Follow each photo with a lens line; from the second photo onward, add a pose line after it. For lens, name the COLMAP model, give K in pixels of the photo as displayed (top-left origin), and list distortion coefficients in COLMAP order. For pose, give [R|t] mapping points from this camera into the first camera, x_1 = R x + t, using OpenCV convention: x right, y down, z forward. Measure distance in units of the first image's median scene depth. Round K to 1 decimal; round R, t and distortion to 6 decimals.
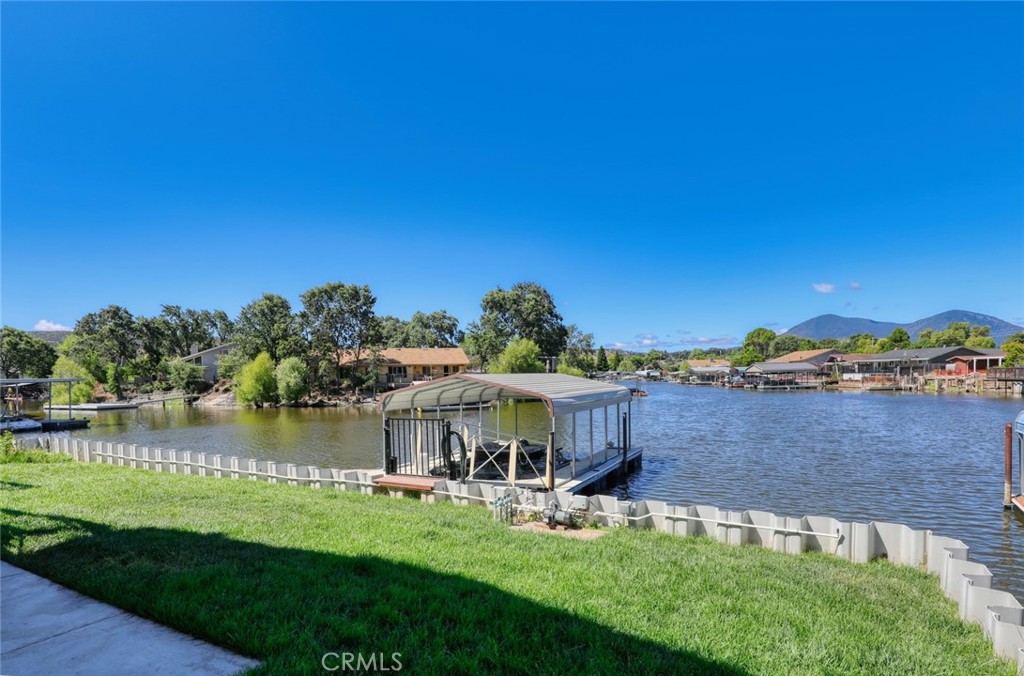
lens RADIAL K [[516.6, 0, 511.1], [0, 516.6, 394.8], [0, 0, 1]] dist [-0.022387, -0.000096]
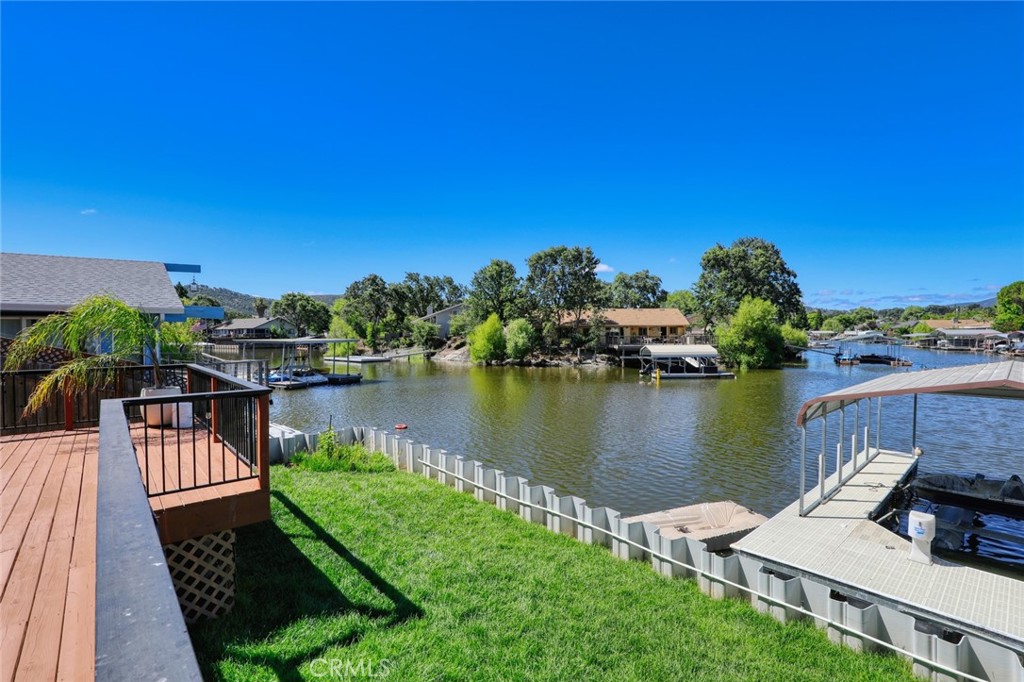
lens RADIAL K [[470.5, 0, 512.0], [0, 470.5, 341.0], [0, 0, 1]] dist [-0.029960, 0.000266]
pose [[0.939737, 0.019315, -0.341353, -0.096628], [-0.024543, 0.999638, -0.011004, -0.014242], [0.341017, 0.018718, 0.939871, 0.079495]]
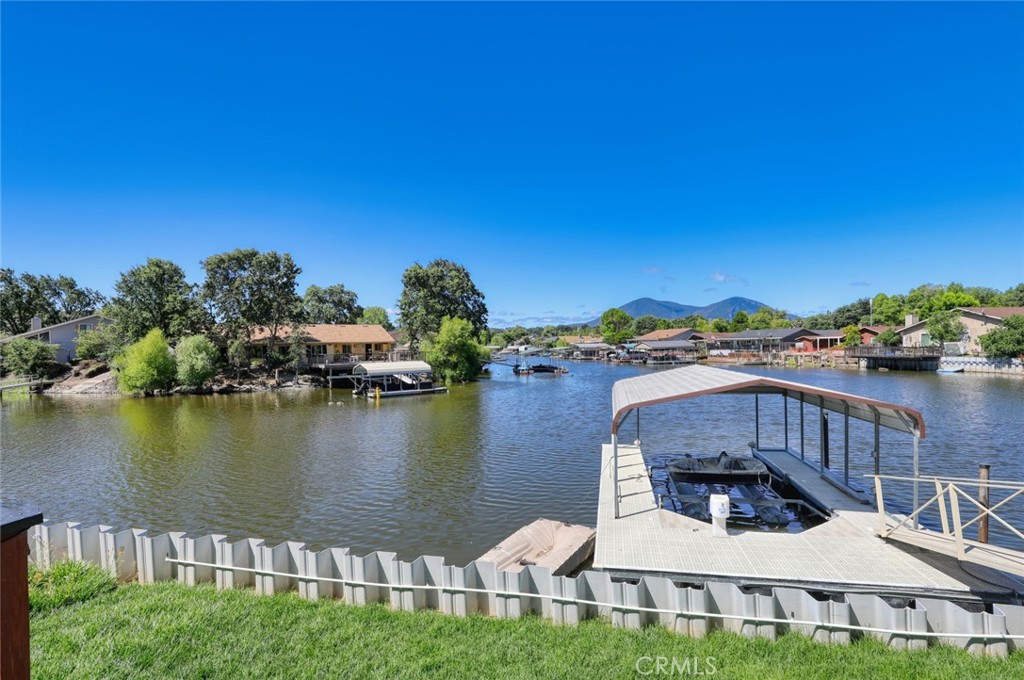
lens RADIAL K [[479.3, 0, 507.1], [0, 479.3, 357.3], [0, 0, 1]] dist [-0.031625, 0.001415]
pose [[0.958545, -0.007974, 0.284830, -0.138389], [0.013436, 0.999761, -0.017227, -0.014672], [-0.284625, 0.020340, 0.958423, 0.103295]]
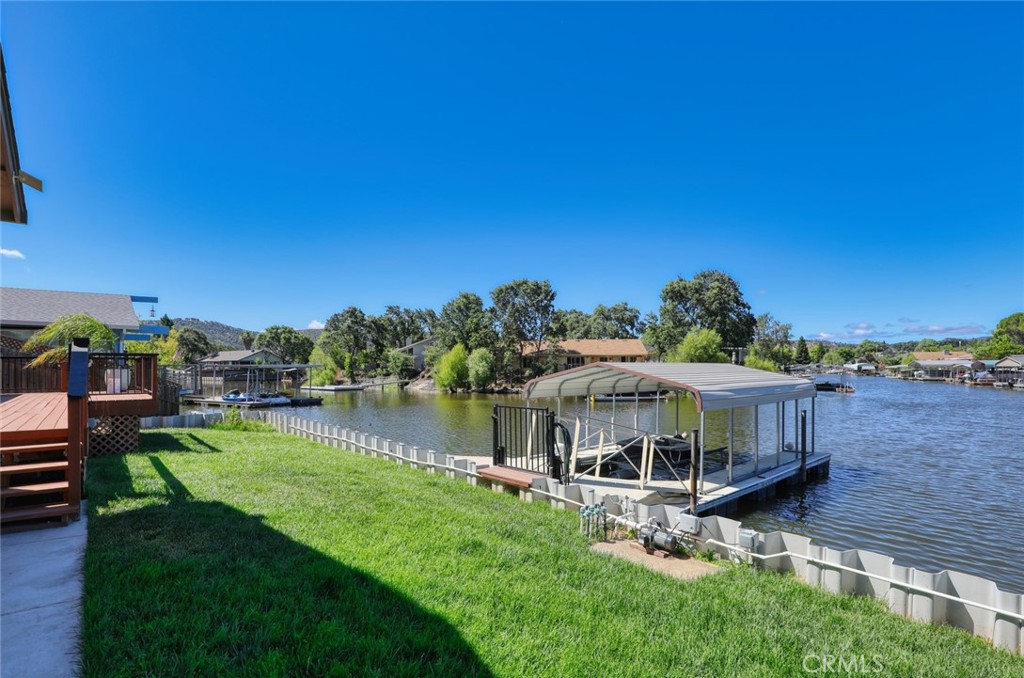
lens RADIAL K [[495.4, 0, 514.6], [0, 495.4, 369.4], [0, 0, 1]] dist [-0.027049, 0.000951]
pose [[0.936298, 0.013193, -0.350959, 0.015199], [-0.024420, 0.999321, -0.027581, 0.000534], [0.350357, 0.034394, 0.935985, 0.022362]]
